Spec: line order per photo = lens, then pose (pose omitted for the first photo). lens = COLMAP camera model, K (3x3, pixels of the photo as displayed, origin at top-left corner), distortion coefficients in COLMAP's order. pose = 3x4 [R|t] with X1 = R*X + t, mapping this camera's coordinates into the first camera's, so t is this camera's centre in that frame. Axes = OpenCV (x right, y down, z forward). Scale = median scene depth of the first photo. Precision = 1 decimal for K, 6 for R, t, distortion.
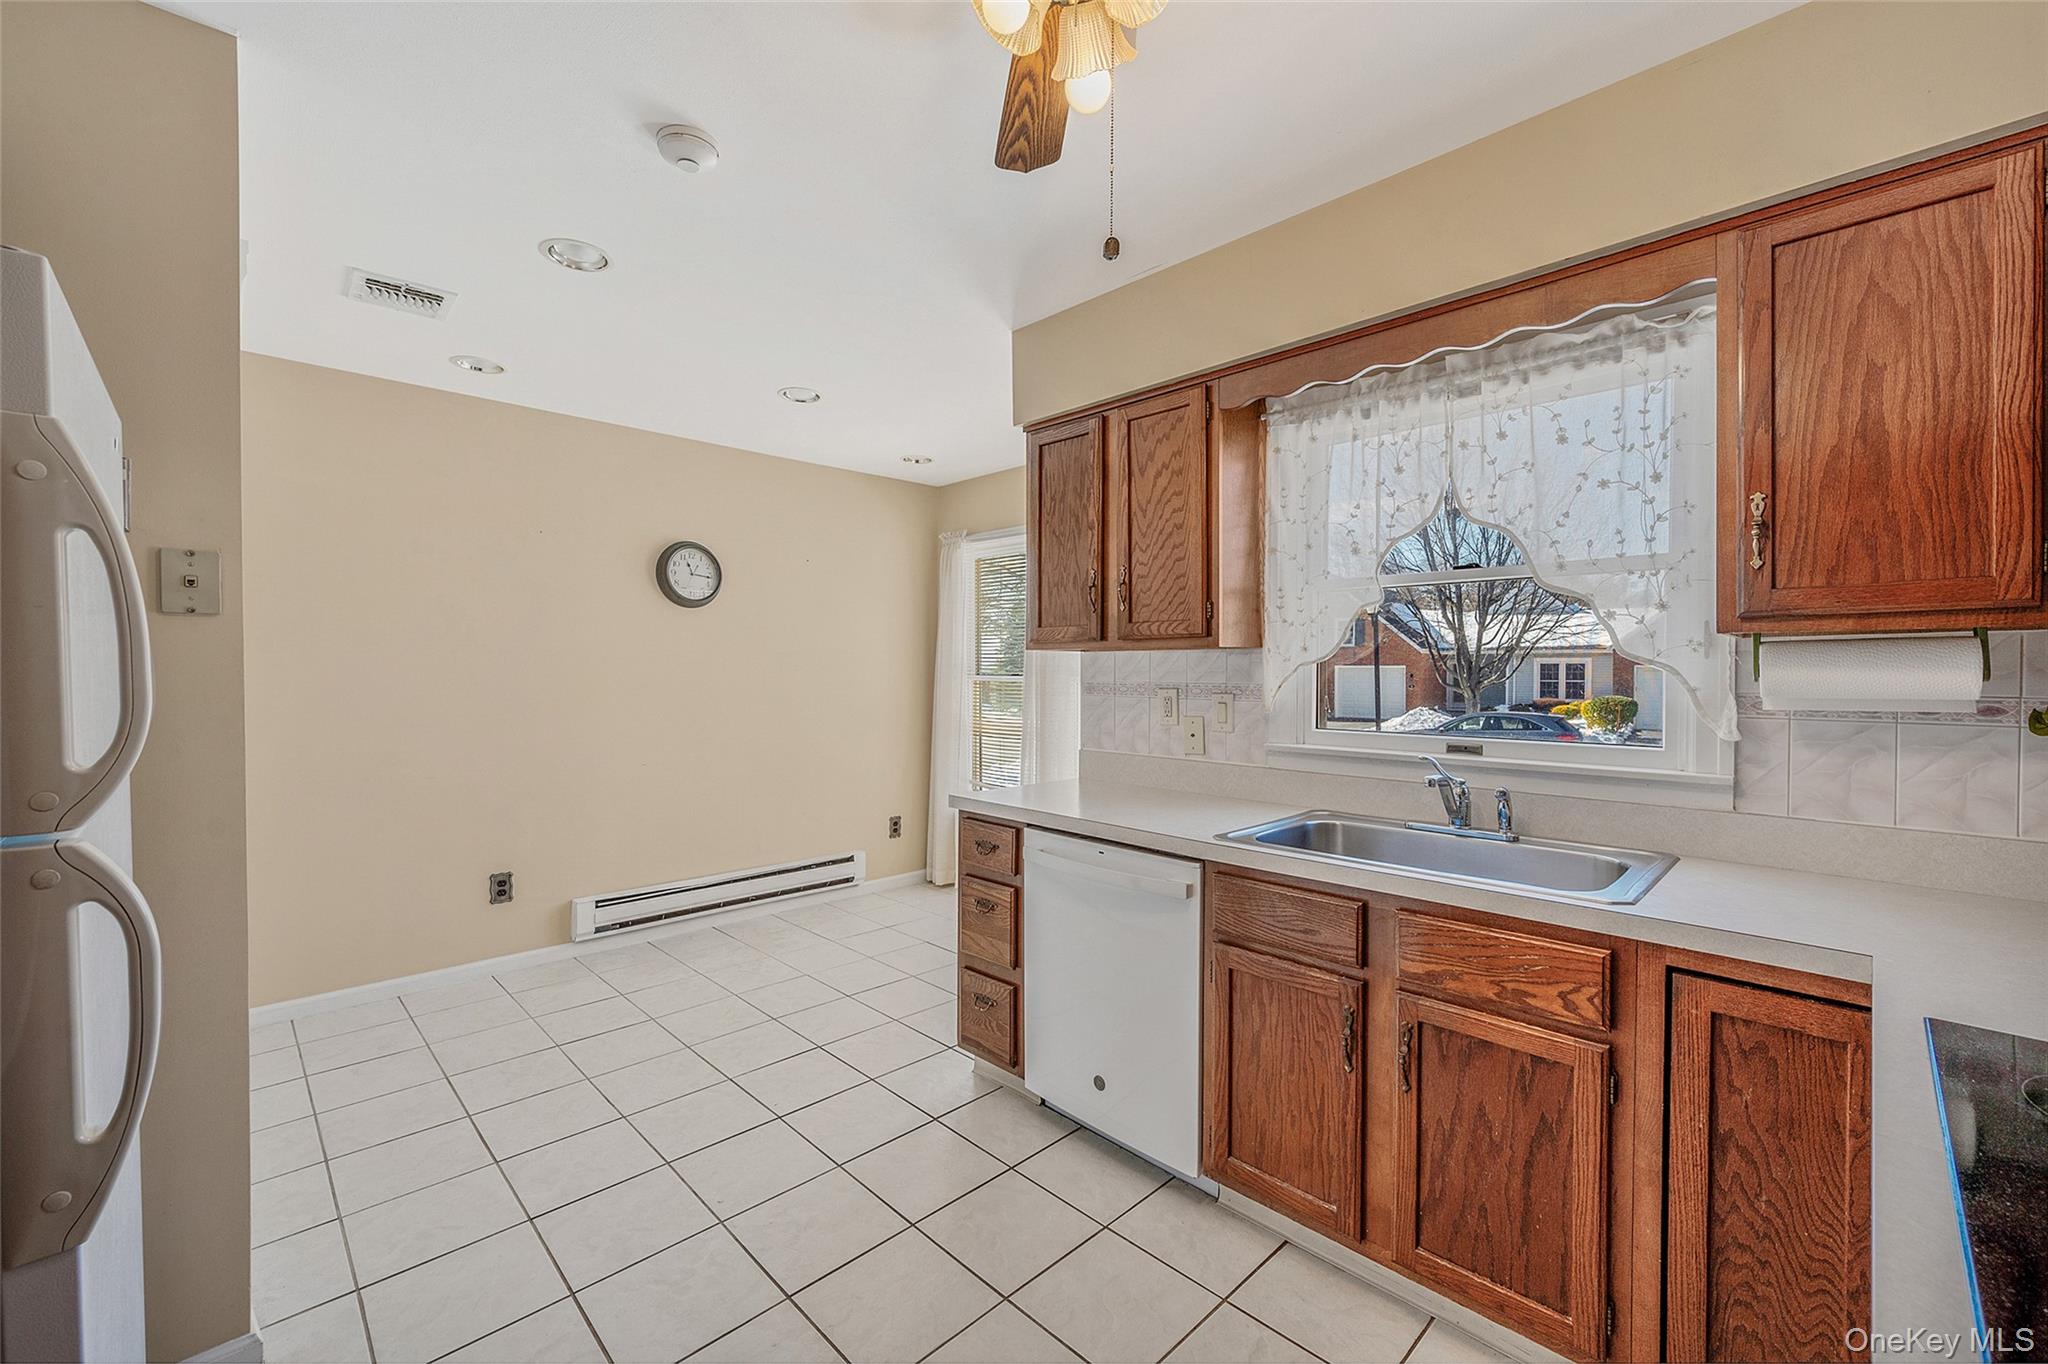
lens RADIAL K [[855.2, 0, 1025.2], [0, 855.2, 678.4], [0, 0, 1]] dist [-0.001329, -0.000041]
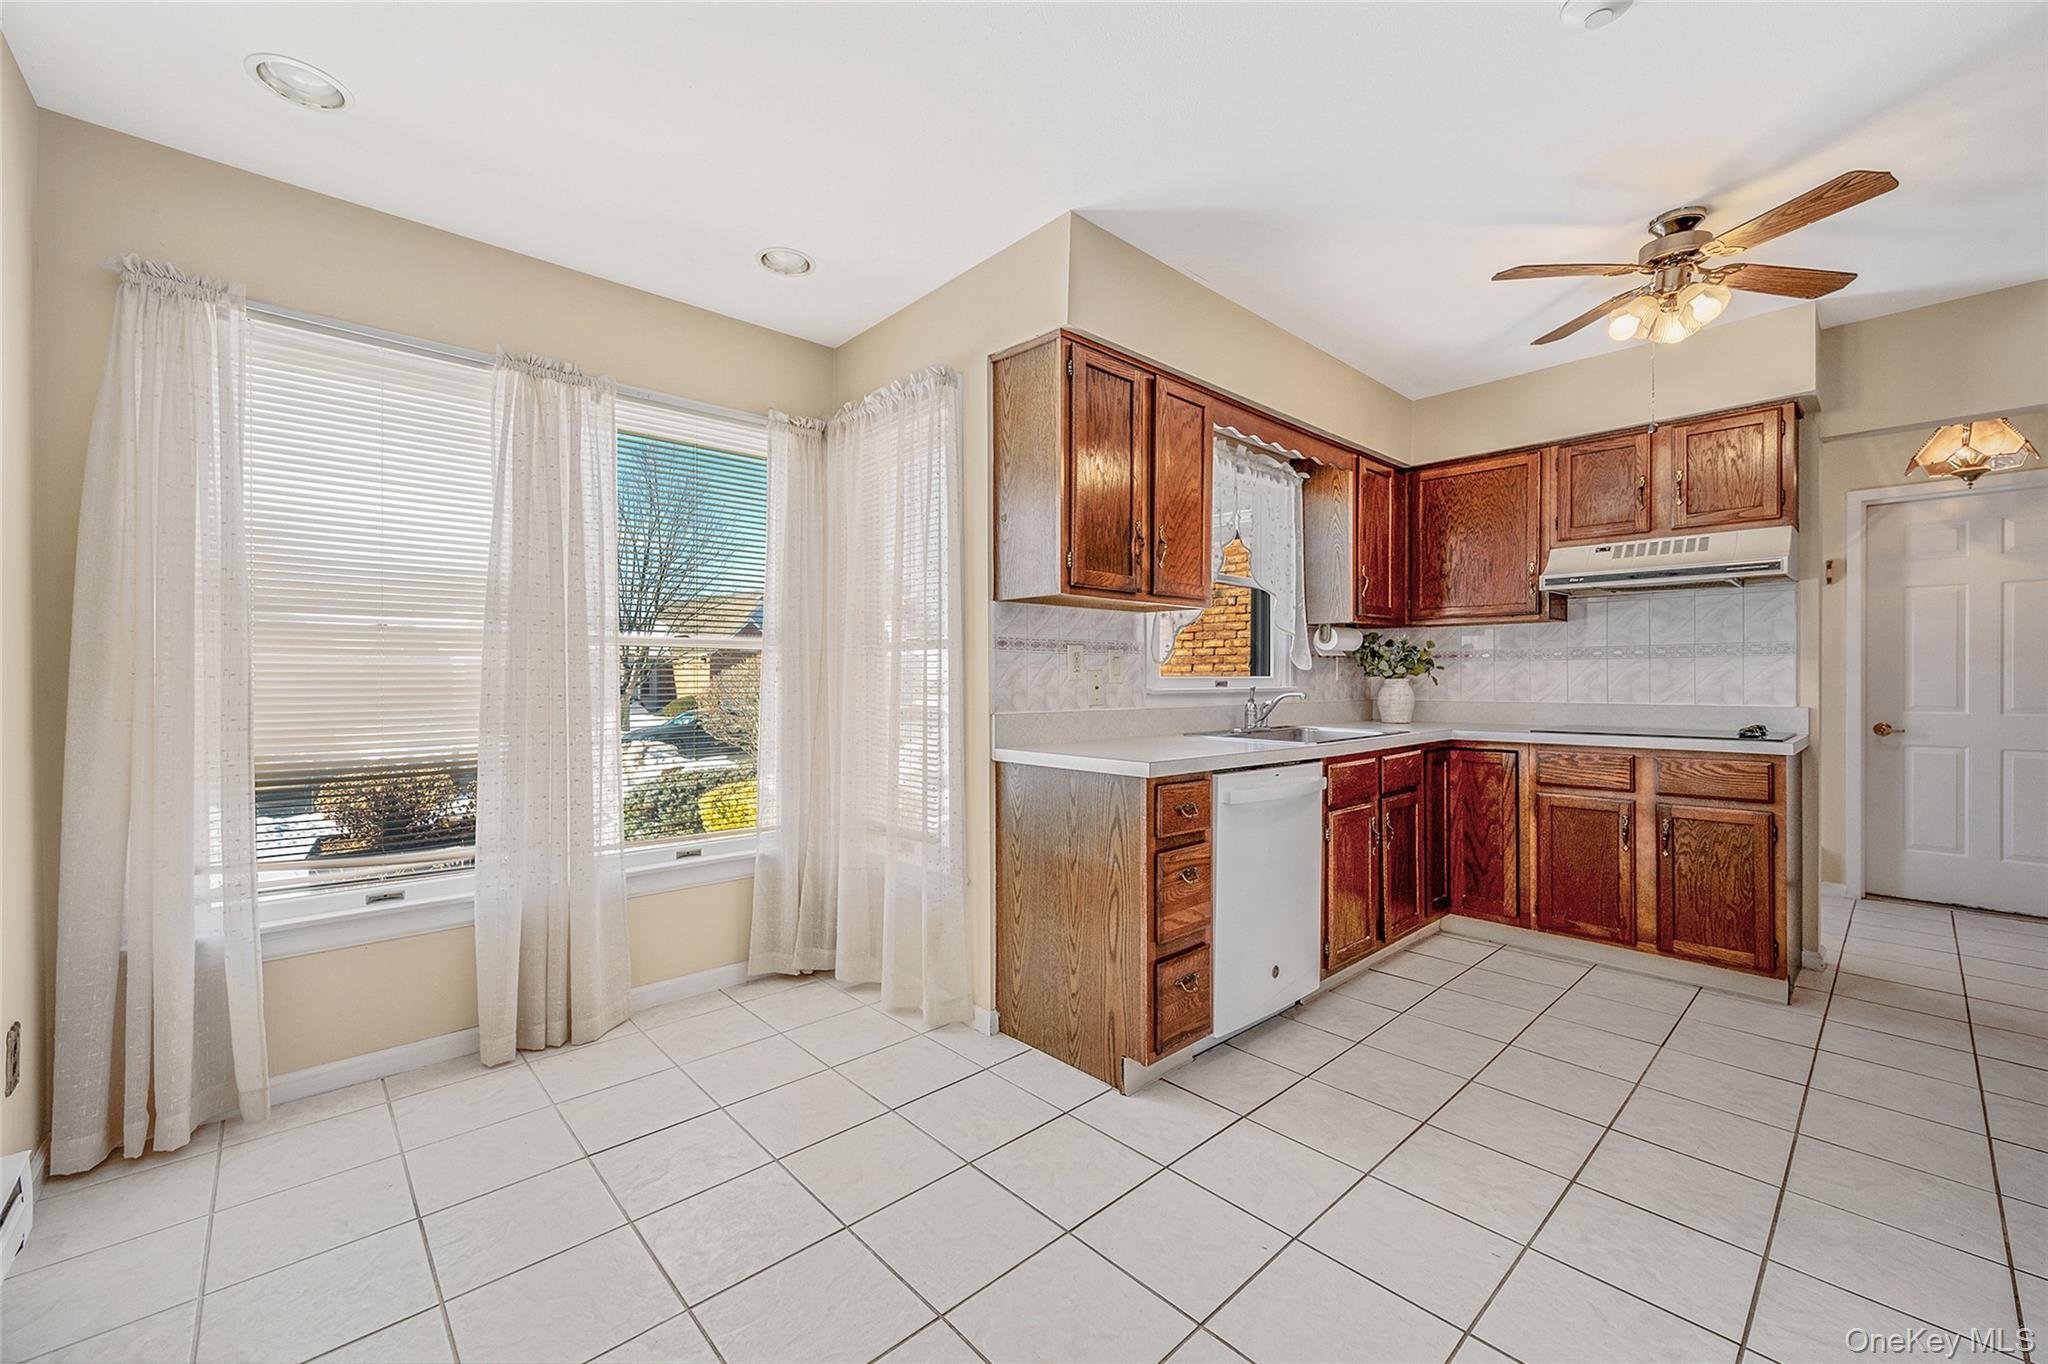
lens RADIAL K [[810.3, 0, 1024.0], [0, 810.3, 682.0], [0, 0, 1]] dist [0.000202, -0.000006]
pose [[0.025677, -0.007343, 0.999643, -0.912111], [0.014840, 0.999866, 0.006963, 0.054908], [-0.999560, 0.014656, 0.025783, 1.157634]]
